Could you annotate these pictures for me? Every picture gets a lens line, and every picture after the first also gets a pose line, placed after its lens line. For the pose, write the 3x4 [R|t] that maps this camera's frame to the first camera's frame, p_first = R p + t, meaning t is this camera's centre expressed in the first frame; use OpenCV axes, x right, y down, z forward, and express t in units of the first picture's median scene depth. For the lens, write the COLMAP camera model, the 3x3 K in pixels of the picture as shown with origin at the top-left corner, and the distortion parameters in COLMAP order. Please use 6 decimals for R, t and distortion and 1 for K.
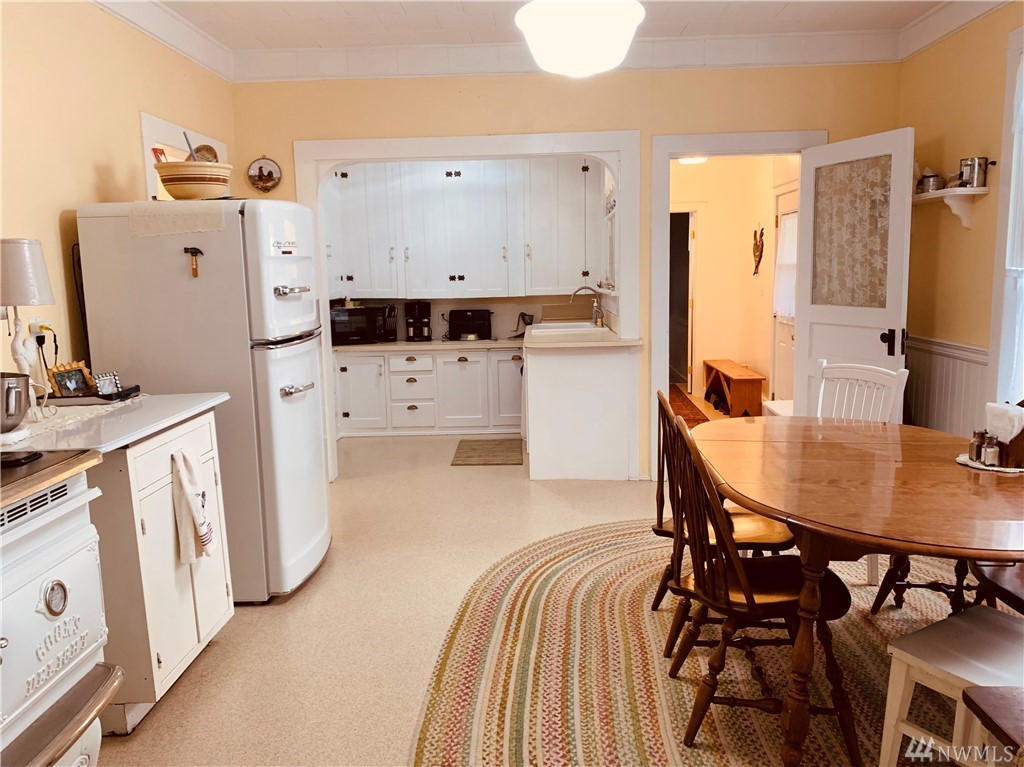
lens RADIAL K [[836.5, 0, 568.8], [0, 836.5, 388.0], [0, 0, 1]] dist [0.122874, -0.184126]
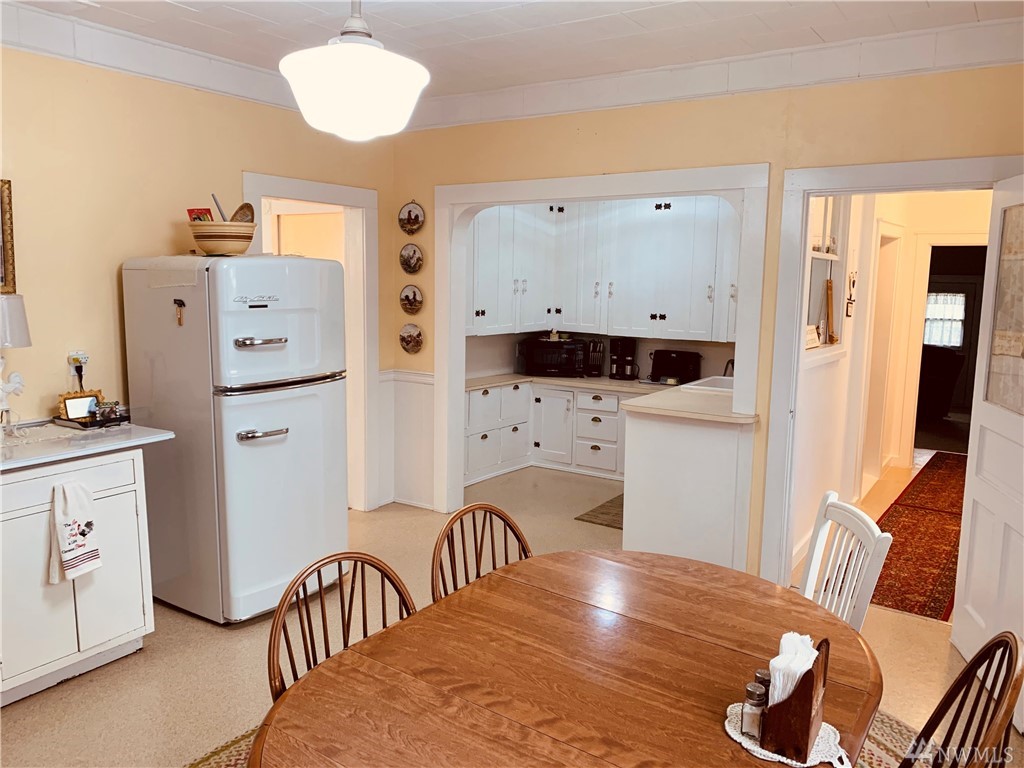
lens RADIAL K [[836.5, 0, 568.8], [0, 836.5, 388.5], [0, 0, 1]] dist [0.122874, -0.184126]
pose [[0.829885, 0.117420, -0.545438, 0.312452], [-0.117702, 0.992447, 0.034566, -0.075473], [0.545377, 0.035513, 0.837438, 0.175641]]
